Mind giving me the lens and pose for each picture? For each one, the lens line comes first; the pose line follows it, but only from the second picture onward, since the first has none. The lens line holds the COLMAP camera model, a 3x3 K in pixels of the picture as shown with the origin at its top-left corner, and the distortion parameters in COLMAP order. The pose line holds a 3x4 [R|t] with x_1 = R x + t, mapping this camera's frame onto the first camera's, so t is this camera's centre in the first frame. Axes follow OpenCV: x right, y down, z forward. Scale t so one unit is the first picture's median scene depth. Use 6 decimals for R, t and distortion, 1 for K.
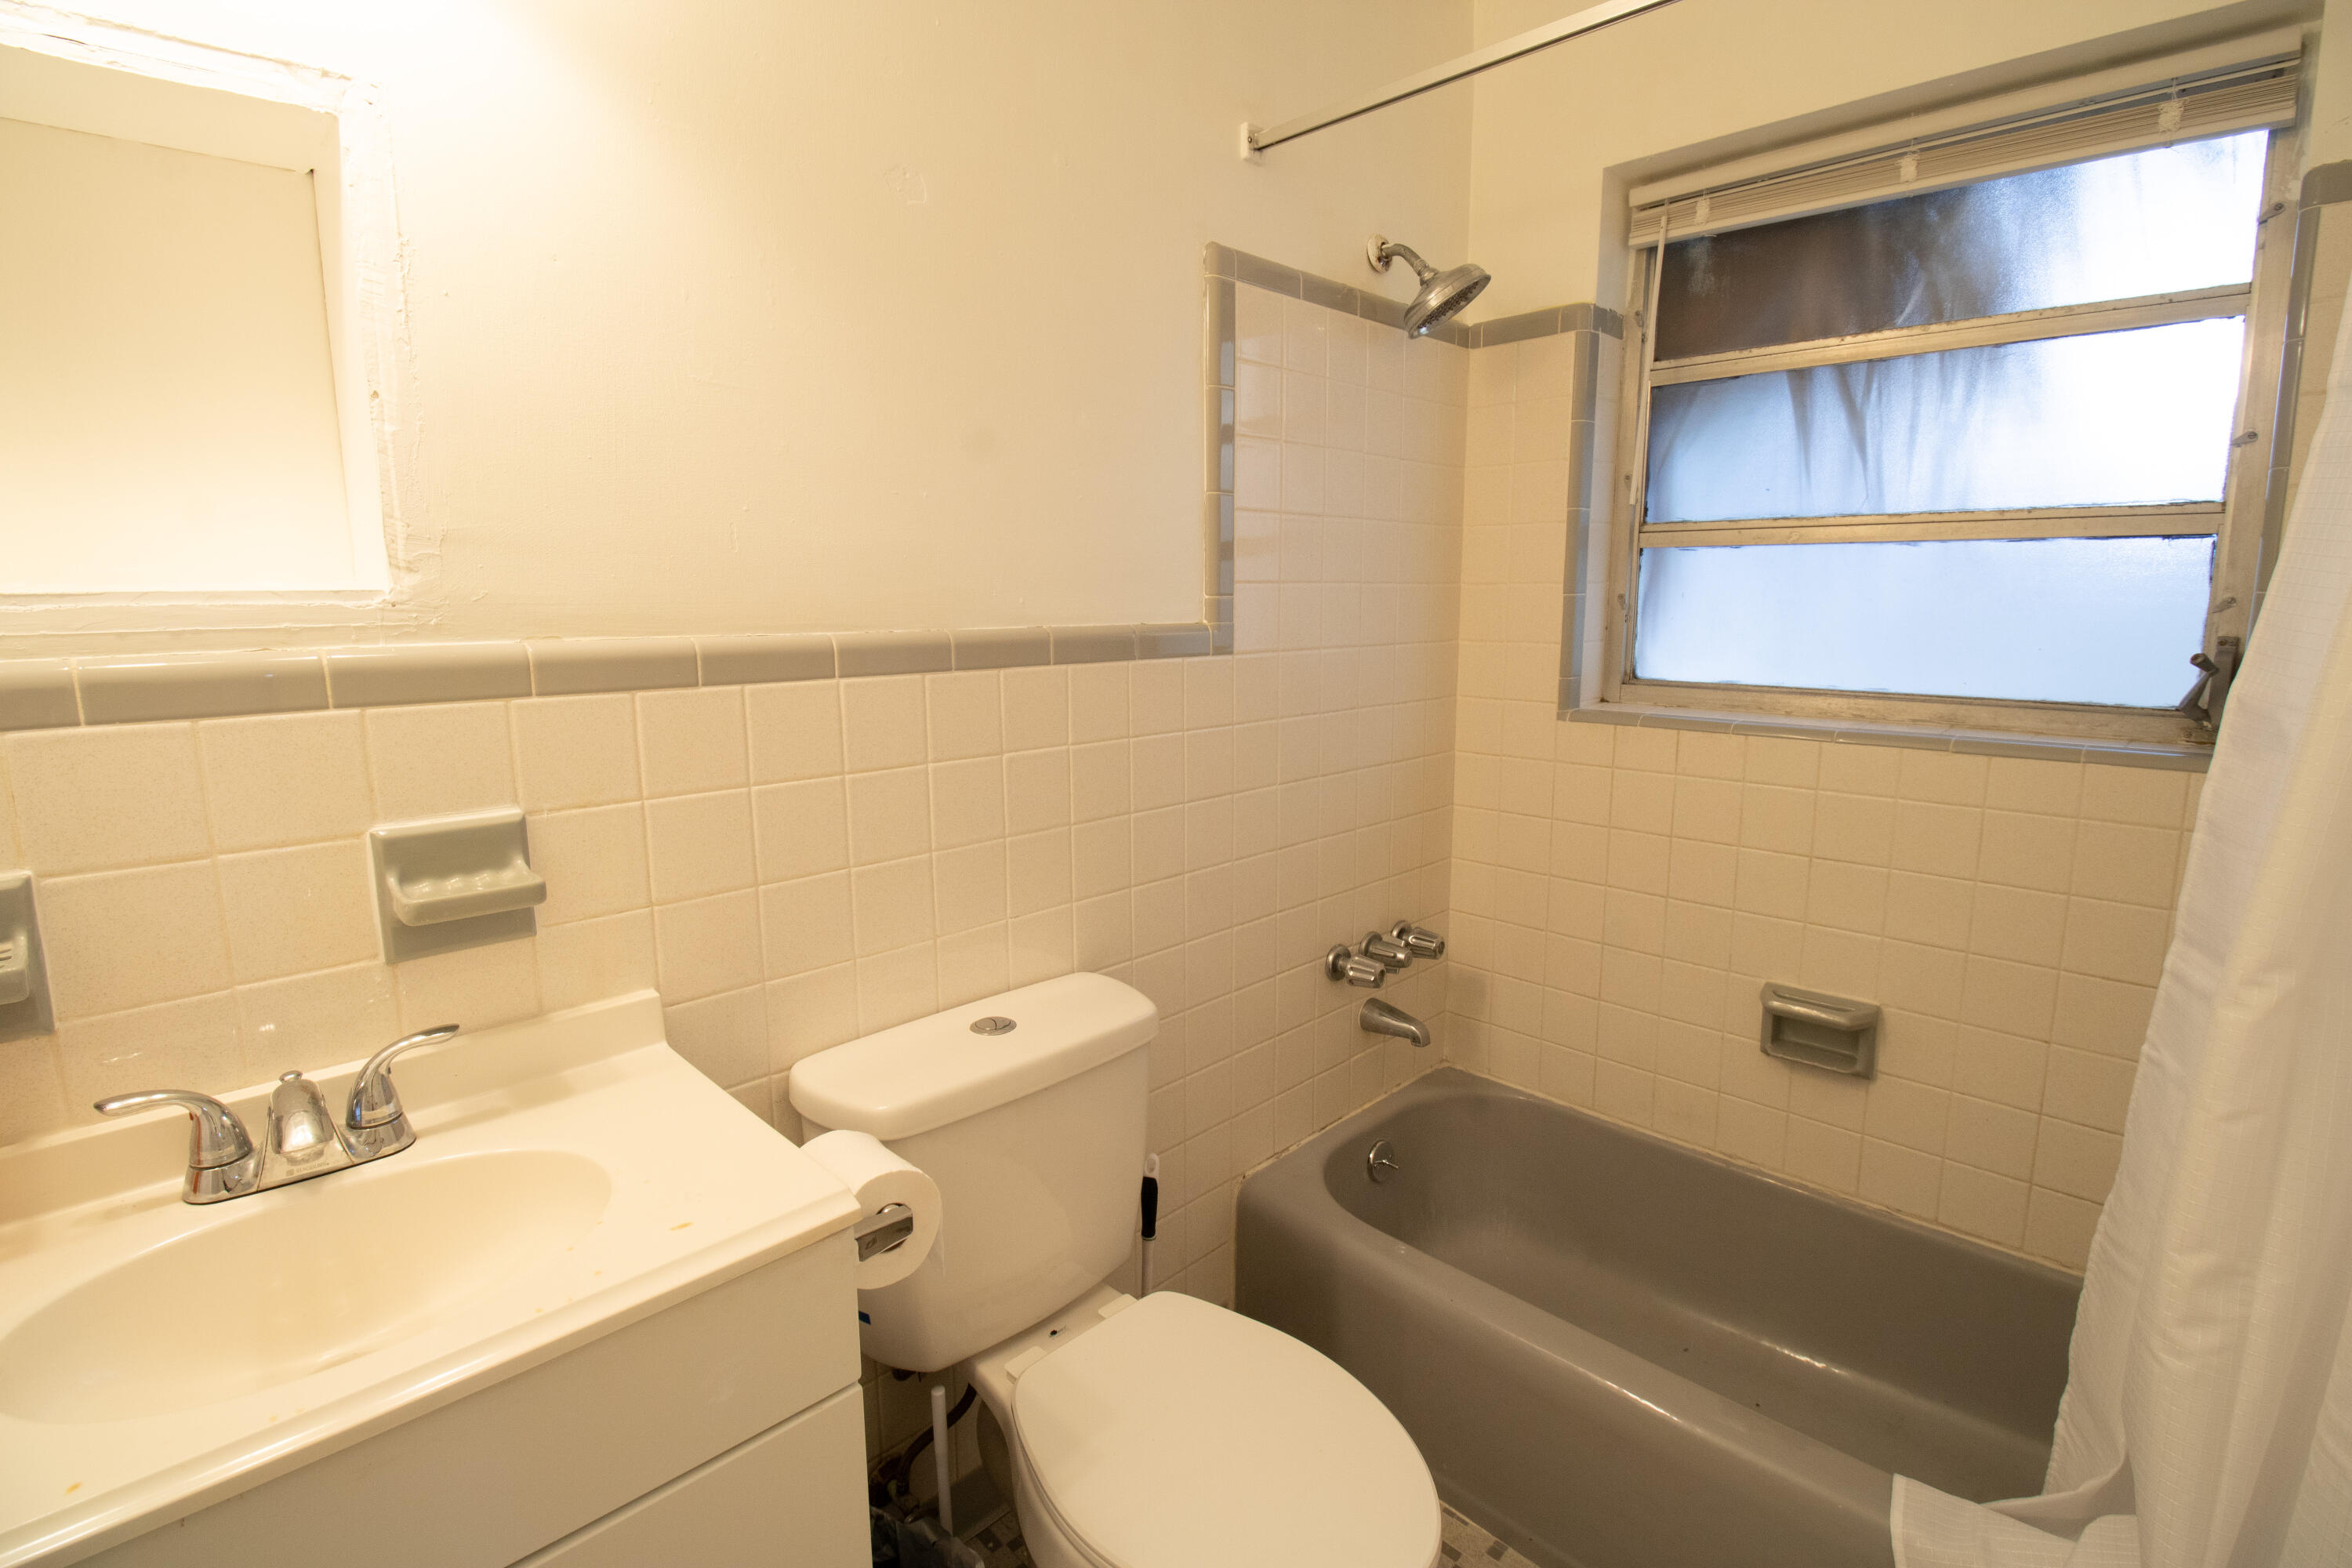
lens RADIAL K [[1096.8, 0, 1177.4], [0, 1096.8, 787.6], [0, 0, 1]] dist [-0.018961, -0.000946]
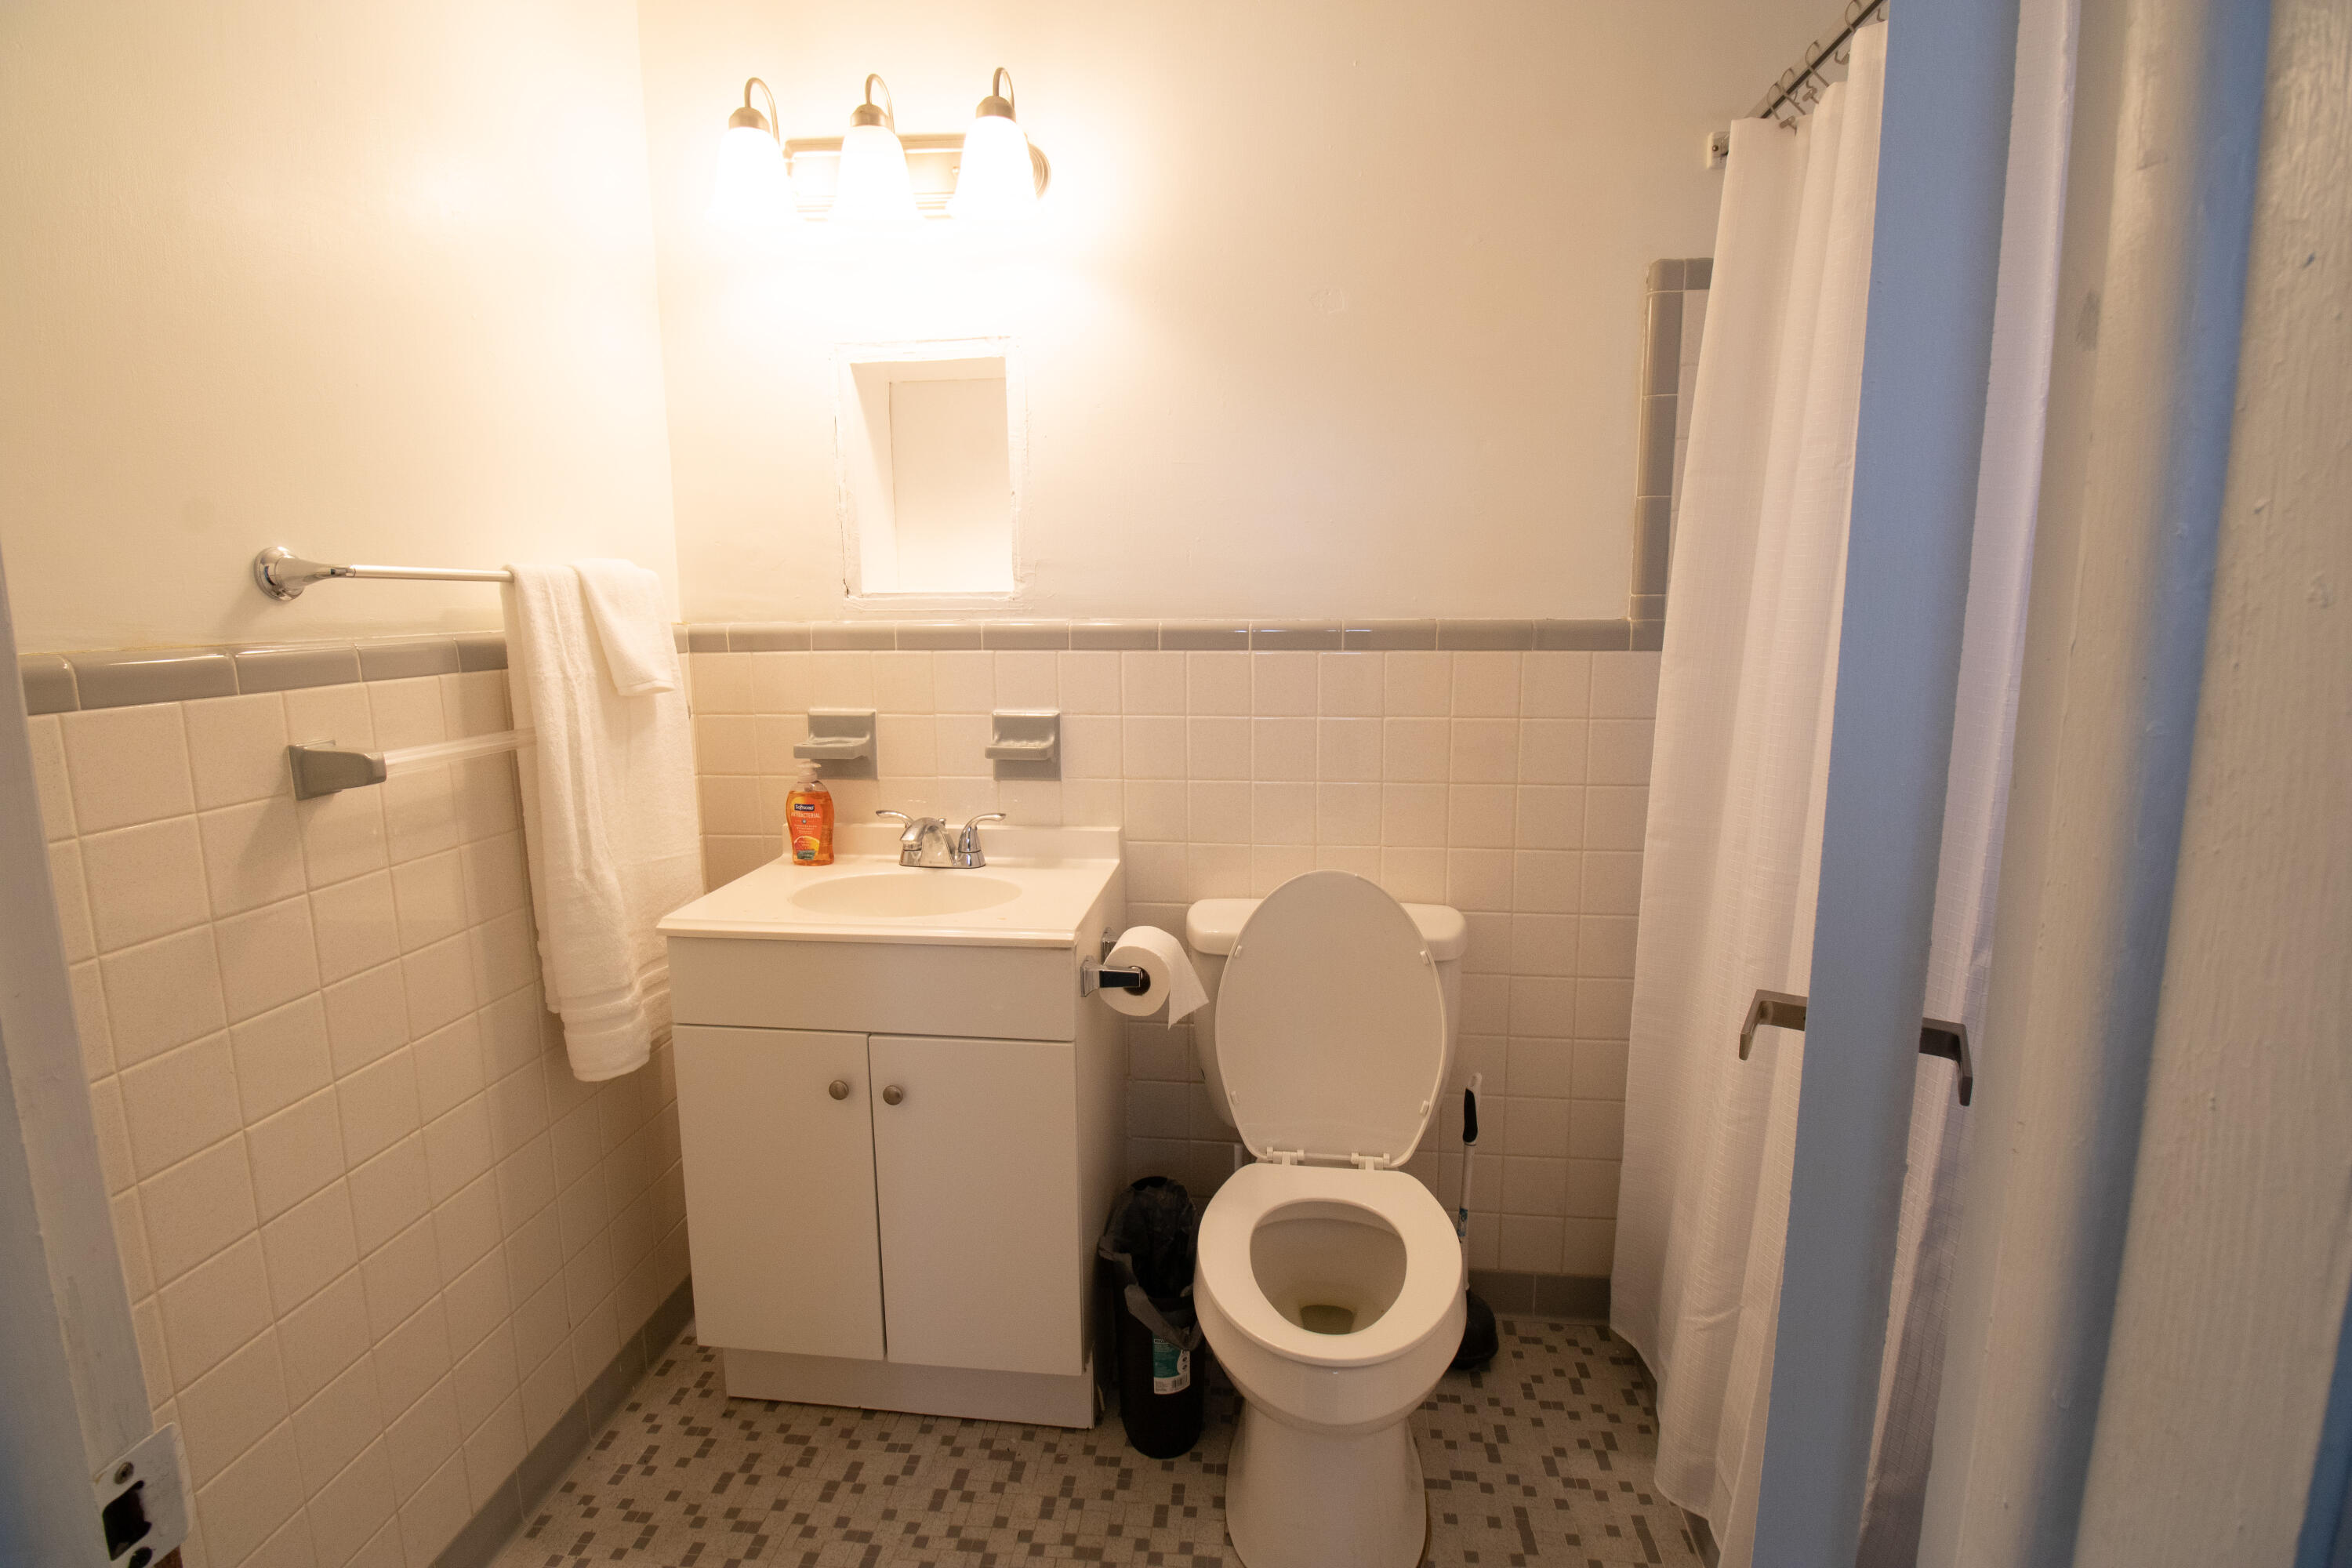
lens RADIAL K [[1096.8, 0, 1174.9], [0, 1096.8, 774.2], [0, 0, 1]] dist [-0.018961, -0.000946]
pose [[0.612804, 0.145516, -0.776722, 1.011845], [-0.129705, 0.988091, 0.082782, -0.055449], [0.779518, 0.050016, 0.624380, 0.003254]]
